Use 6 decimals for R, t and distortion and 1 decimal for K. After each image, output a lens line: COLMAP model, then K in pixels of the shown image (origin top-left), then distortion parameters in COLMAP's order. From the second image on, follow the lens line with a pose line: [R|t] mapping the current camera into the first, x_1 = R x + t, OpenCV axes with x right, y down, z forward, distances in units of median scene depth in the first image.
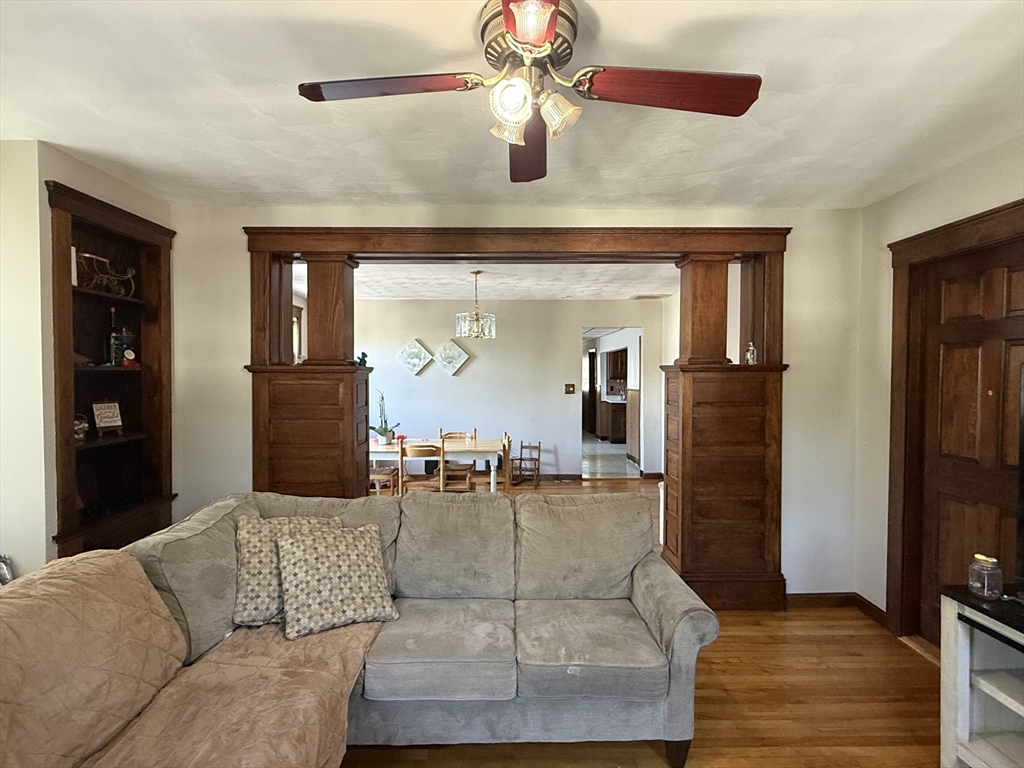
lens RADIAL K [[543.4, 0, 511.3], [0, 543.4, 386.0], [0, 0, 1]] dist [-0.000385, -0.001582]
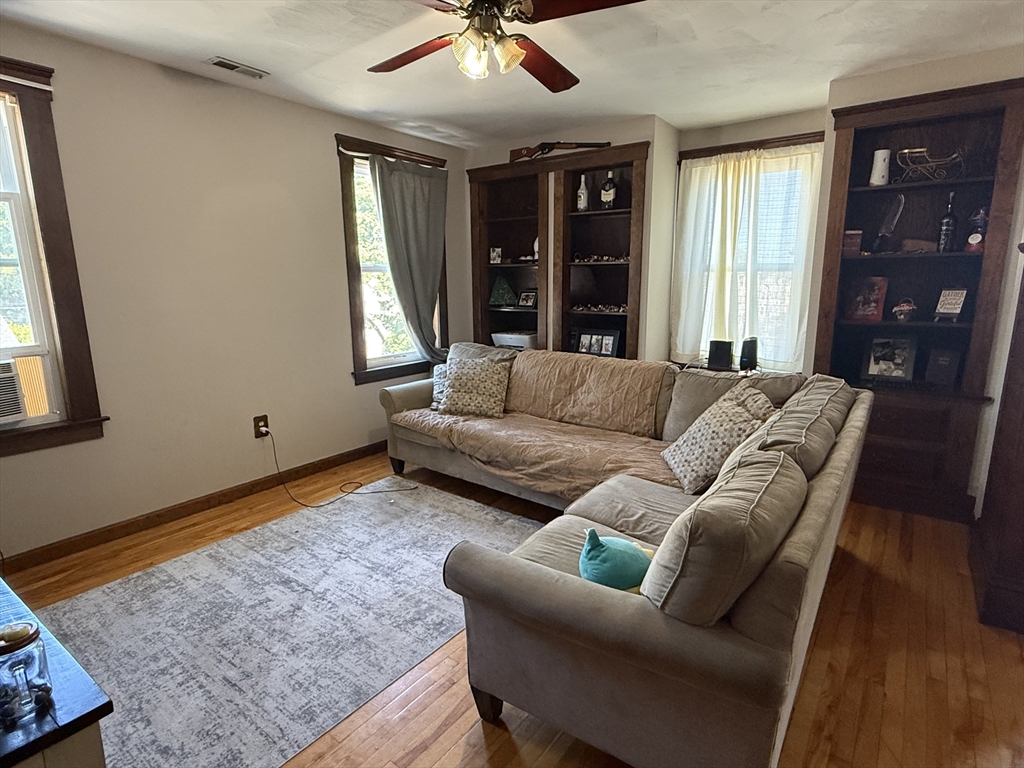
lens RADIAL K [[543.4, 0, 512.2], [0, 543.4, 389.1], [0, 0, 1]] dist [-0.000385, -0.001582]
pose [[-0.608038, 0.163990, -0.776786, 0.589116], [-0.008284, 0.977070, 0.212757, 0.003514], [0.793865, 0.135800, -0.592737, 0.991348]]
